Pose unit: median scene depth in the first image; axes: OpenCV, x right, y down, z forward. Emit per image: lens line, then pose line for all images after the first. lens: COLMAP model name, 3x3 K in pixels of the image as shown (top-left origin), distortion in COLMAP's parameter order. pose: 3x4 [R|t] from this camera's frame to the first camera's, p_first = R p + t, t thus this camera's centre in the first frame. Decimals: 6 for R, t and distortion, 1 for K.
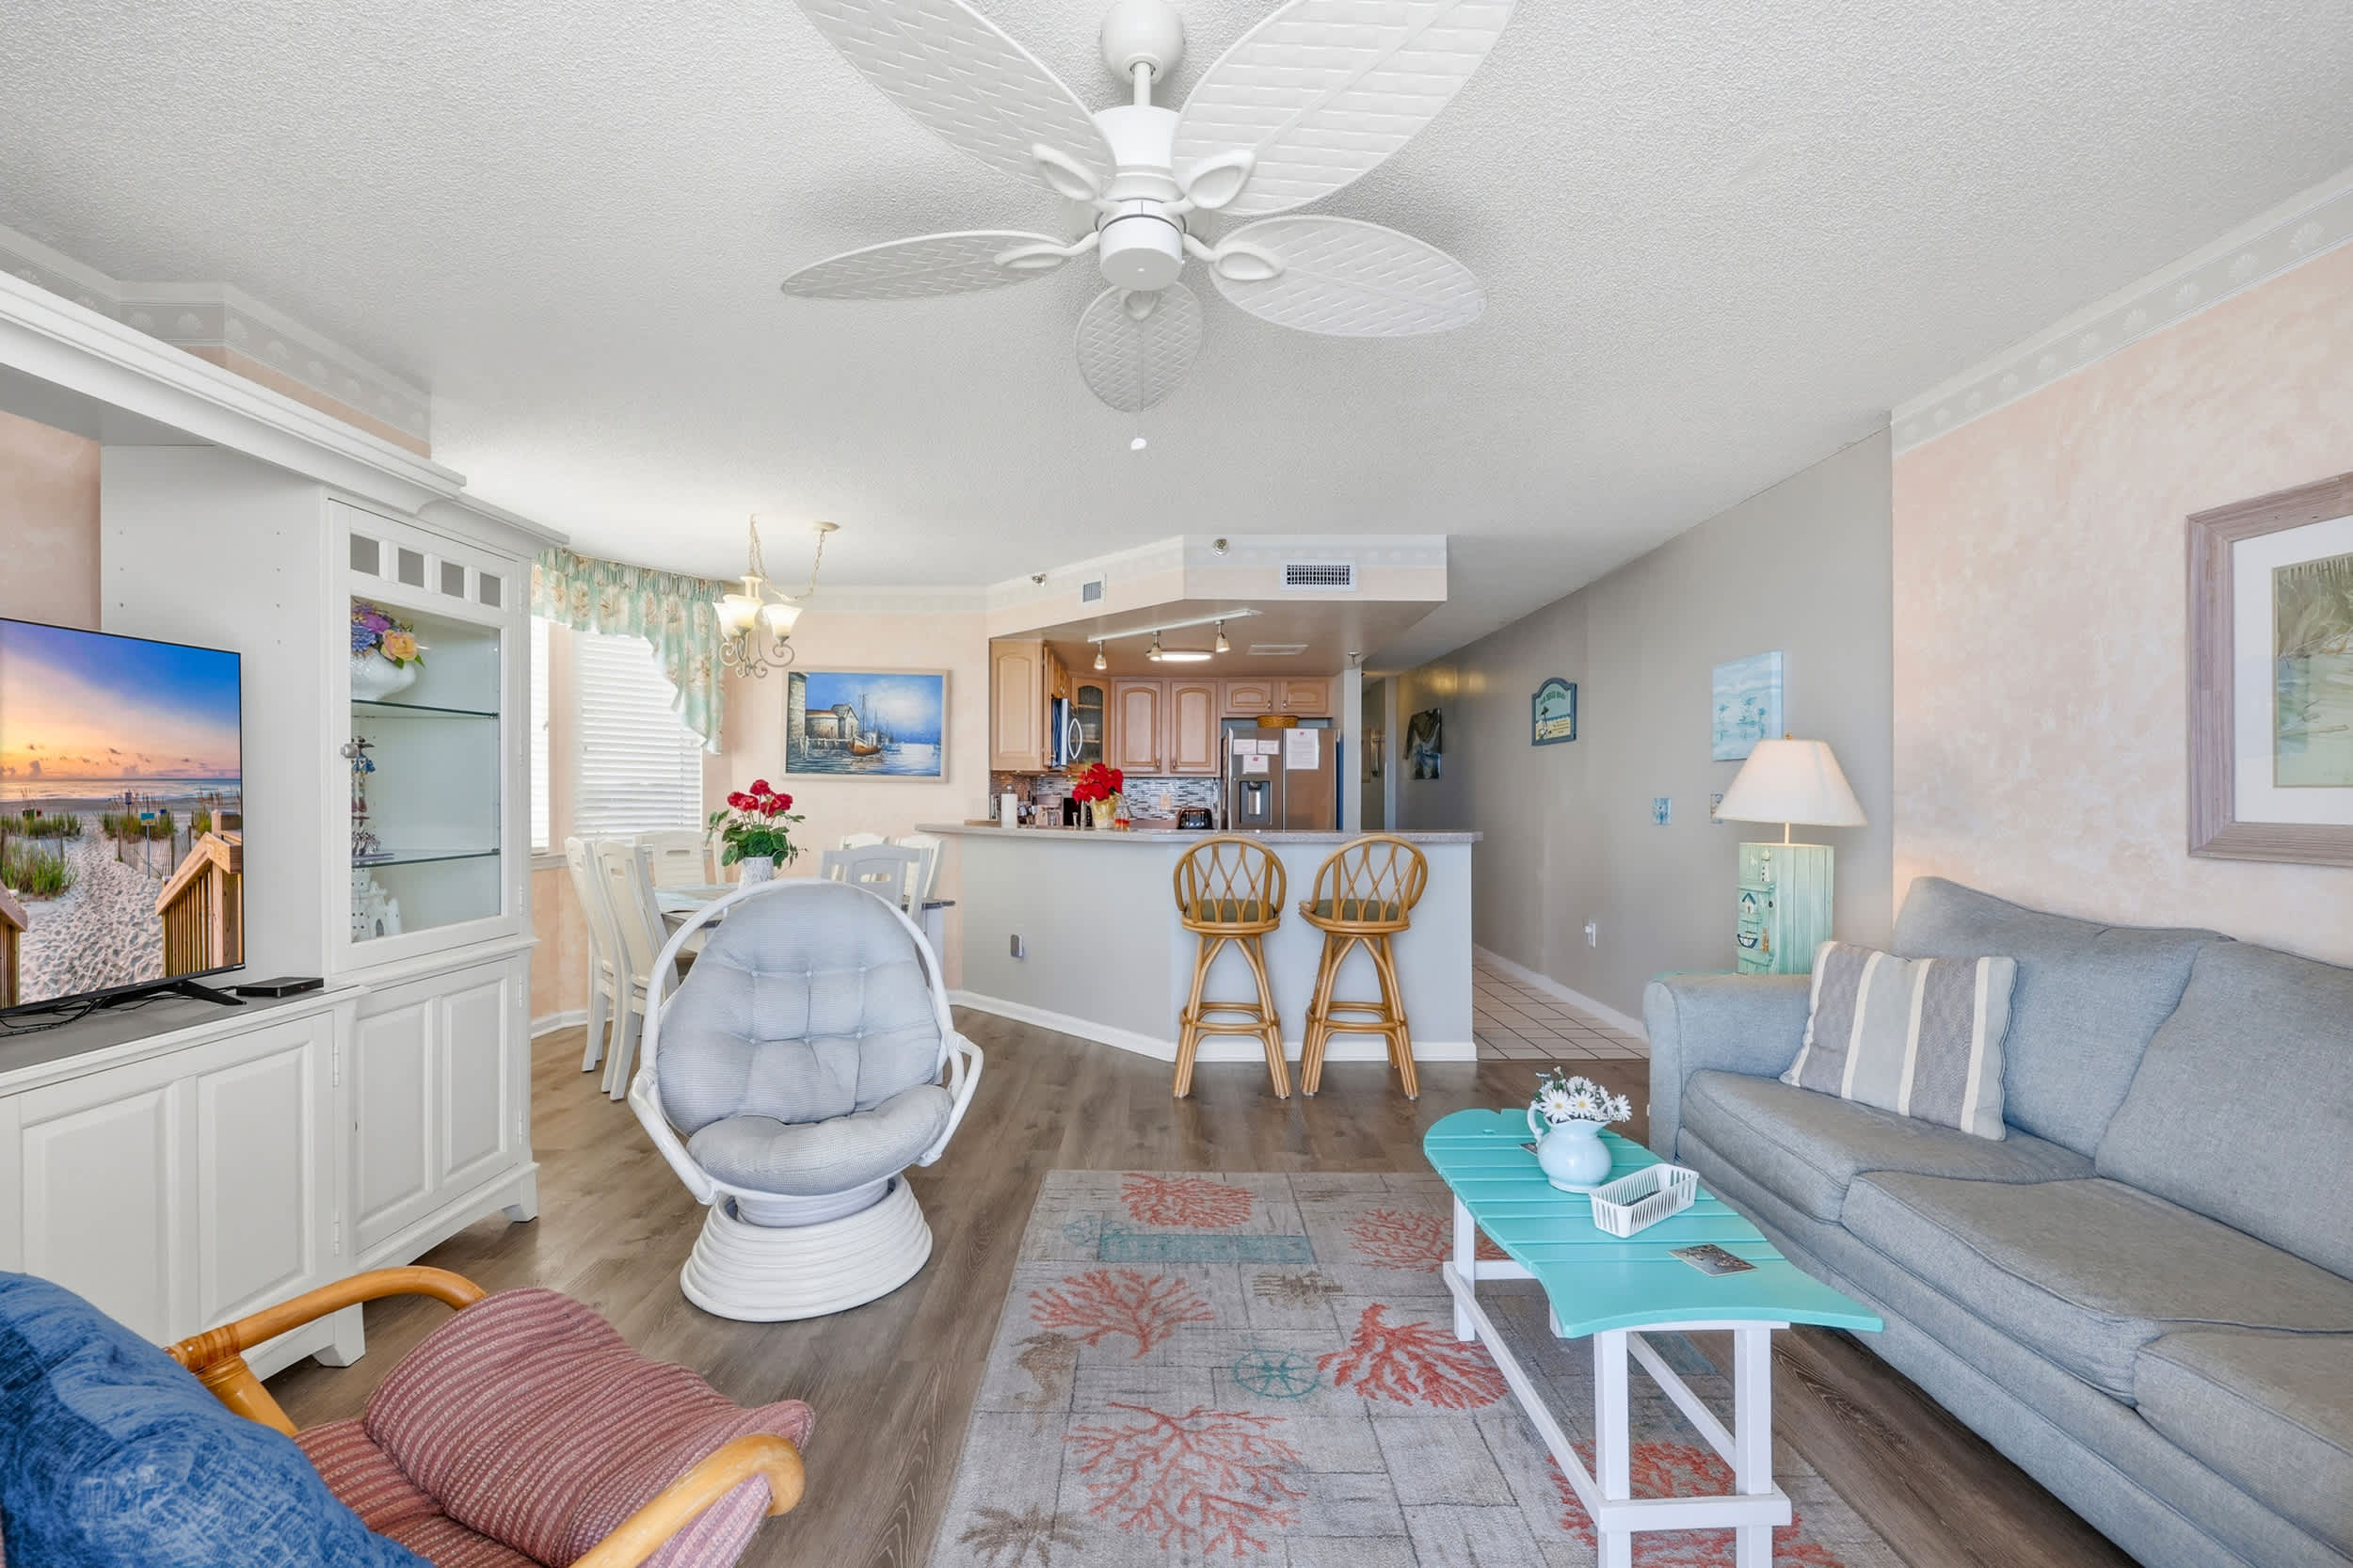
lens RADIAL K [[955.2, 0, 1176.5], [0, 955.2, 796.1], [0, 0, 1]] dist [-0.000594, 0.001000]
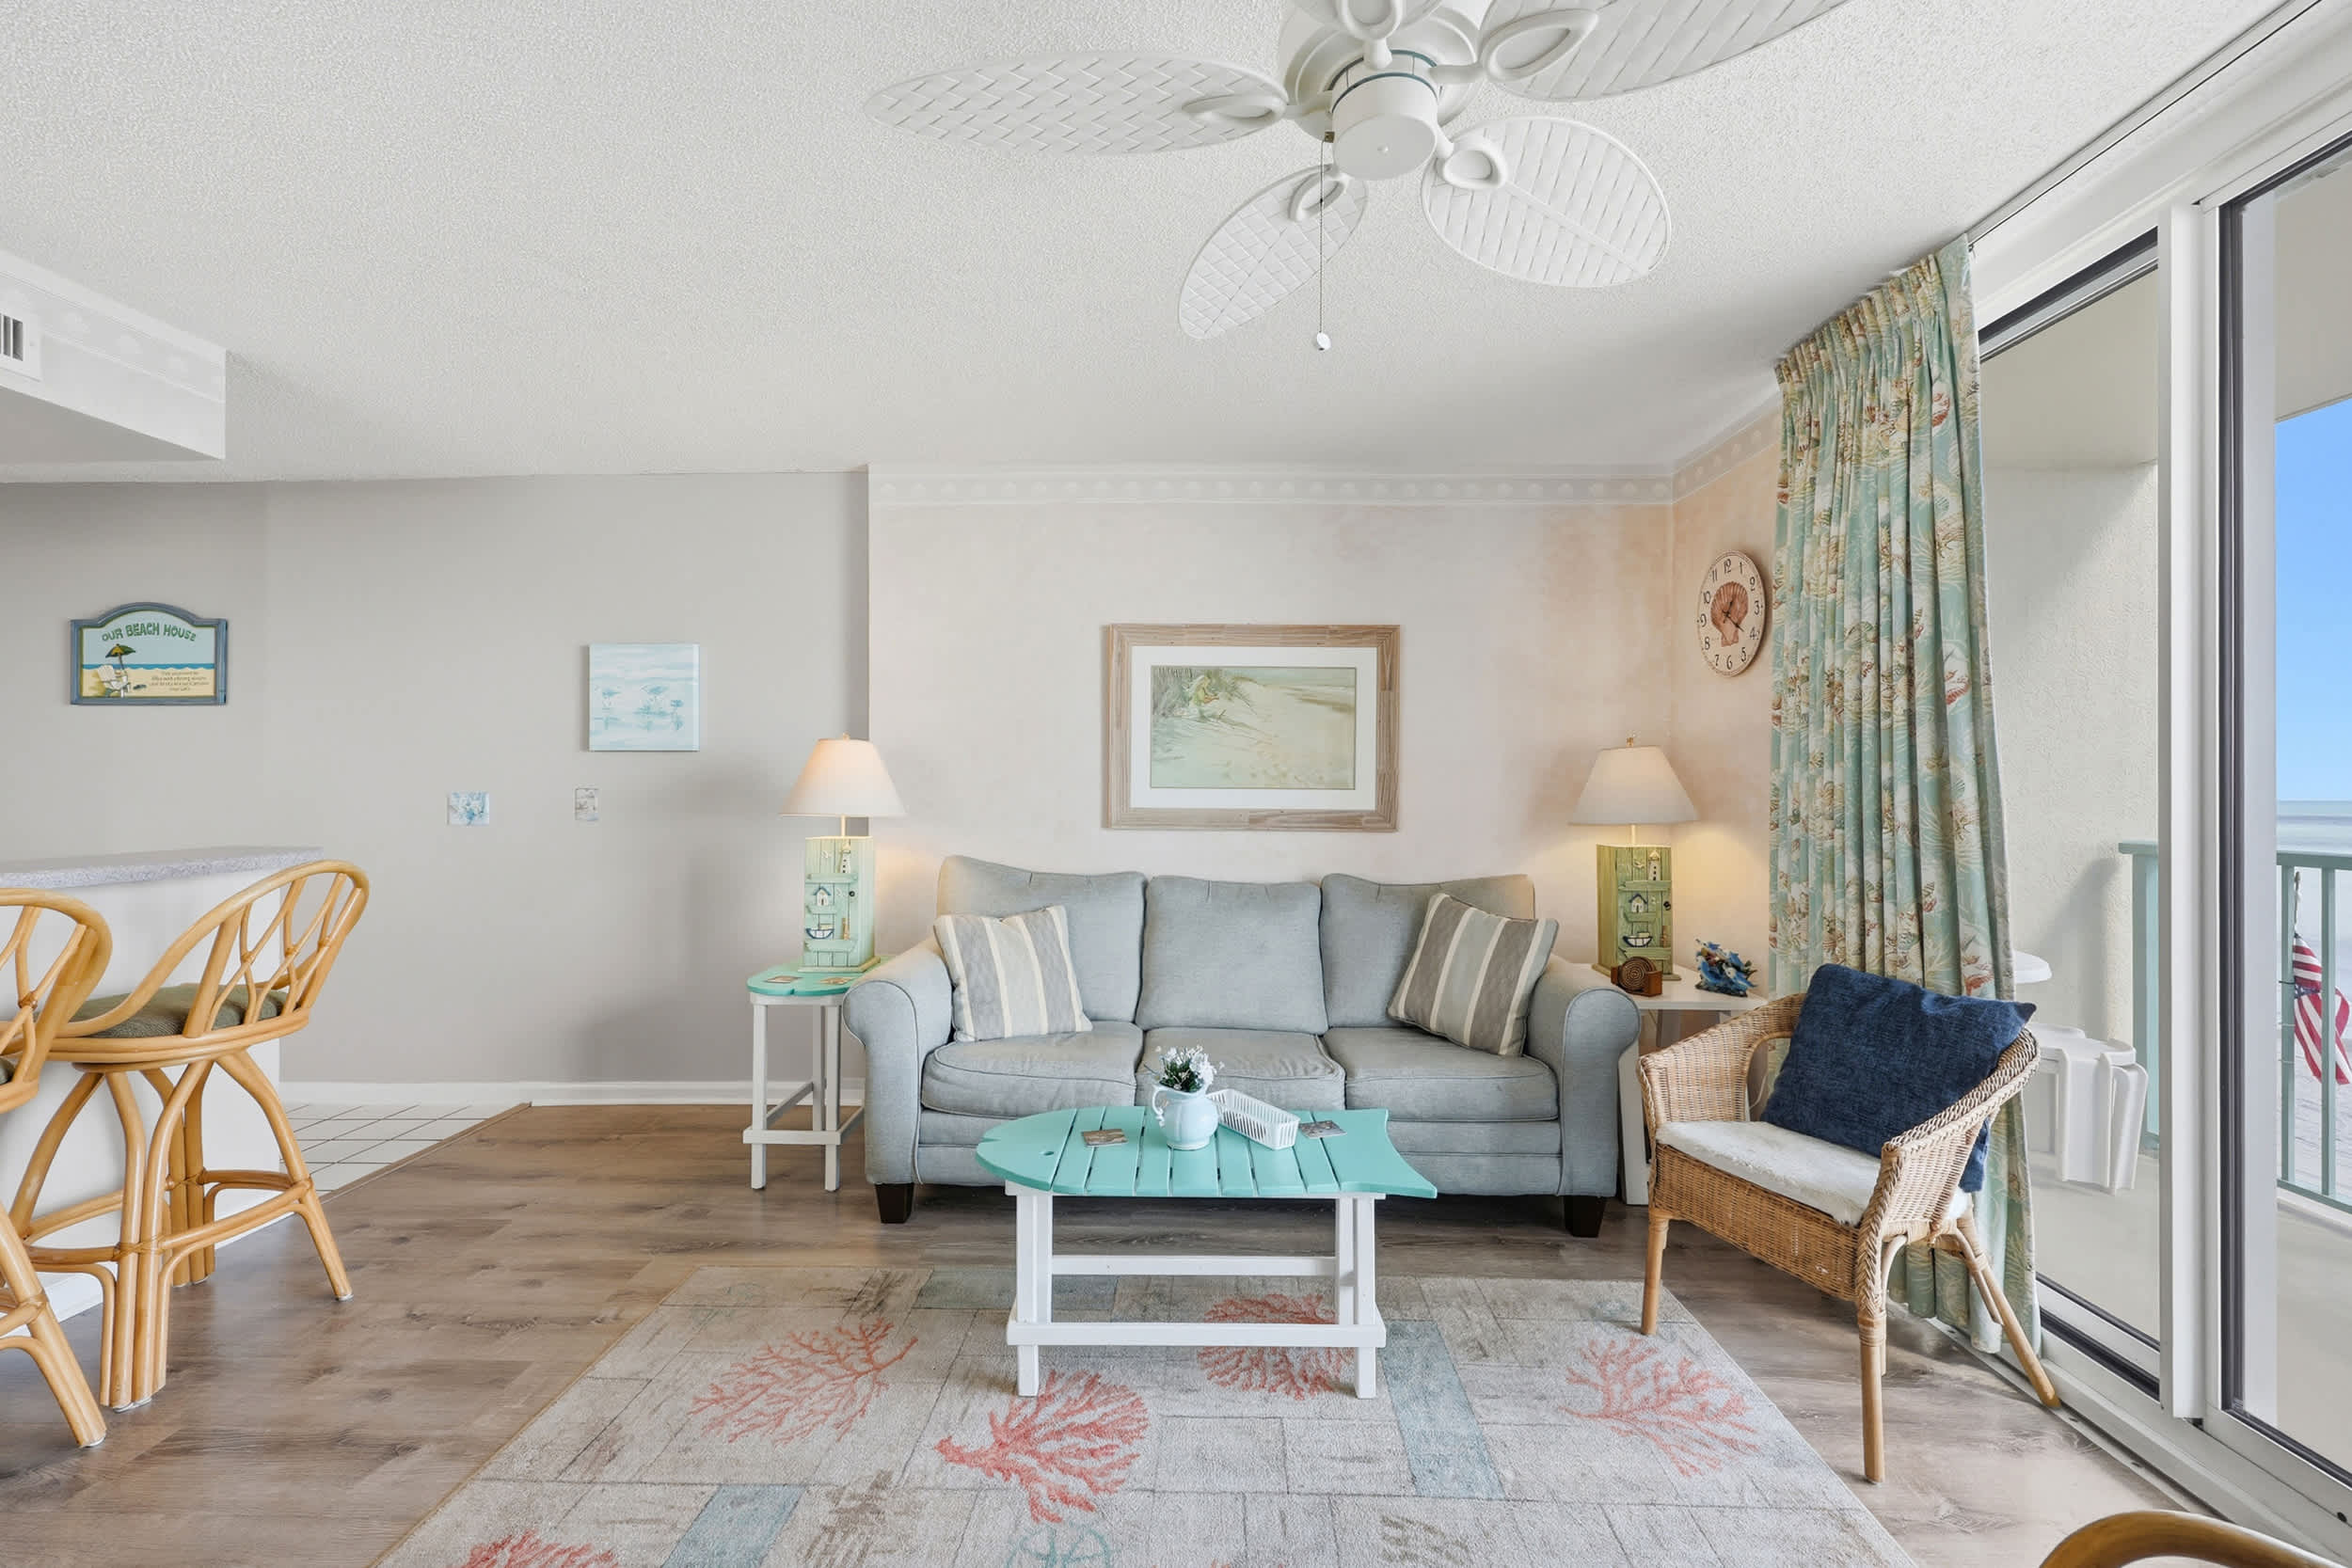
lens RADIAL K [[954.7, 0, 1174.6], [0, 954.7, 802.1], [0, 0, 1]] dist [-0.000594, 0.001000]
pose [[0.036218, -0.012560, 0.999265, -0.320482], [-0.004232, 0.999910, 0.012722, -0.002818], [-0.999335, -0.004690, 0.036162, 0.449137]]
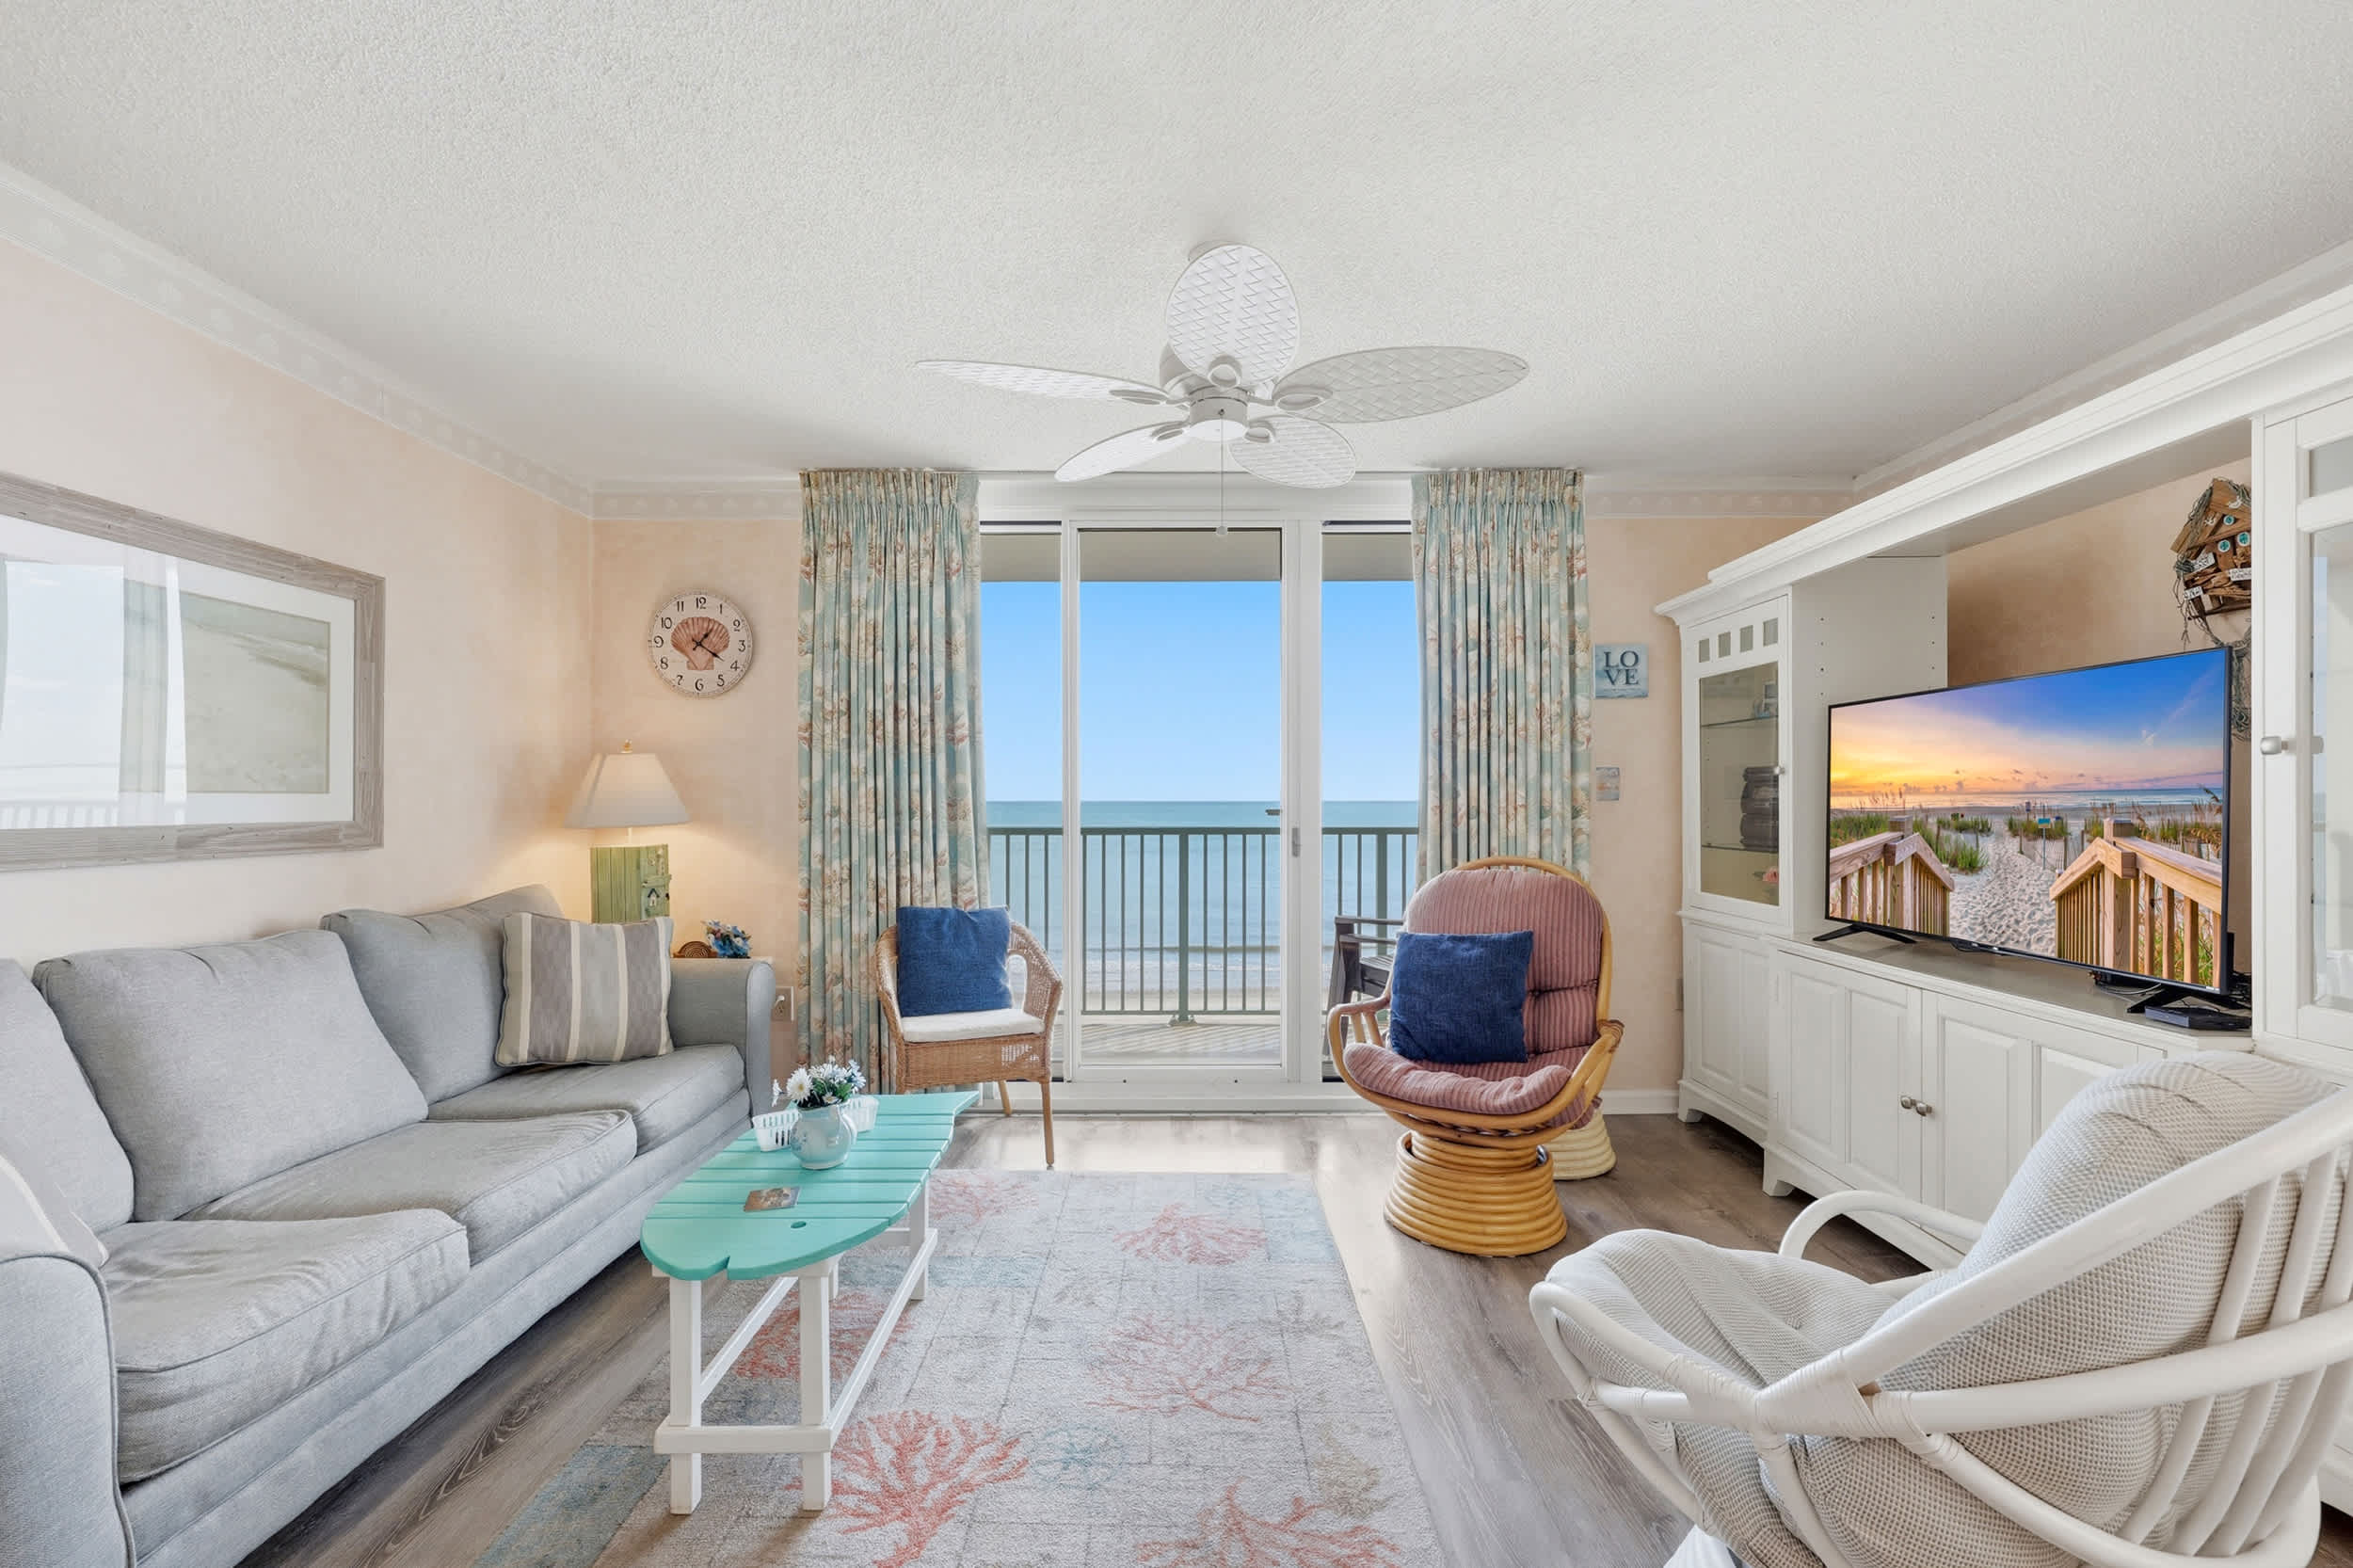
lens RADIAL K [[986.2, 0, 1176.1], [0, 986.2, 798.3], [0, 0, 1]] dist [0.003415, 0.000066]
pose [[-0.999761, -0.002591, 0.021710, -0.001966], [-0.002460, 0.999979, 0.006037, -0.005568], [-0.021726, 0.005982, -0.999746, 0.969643]]
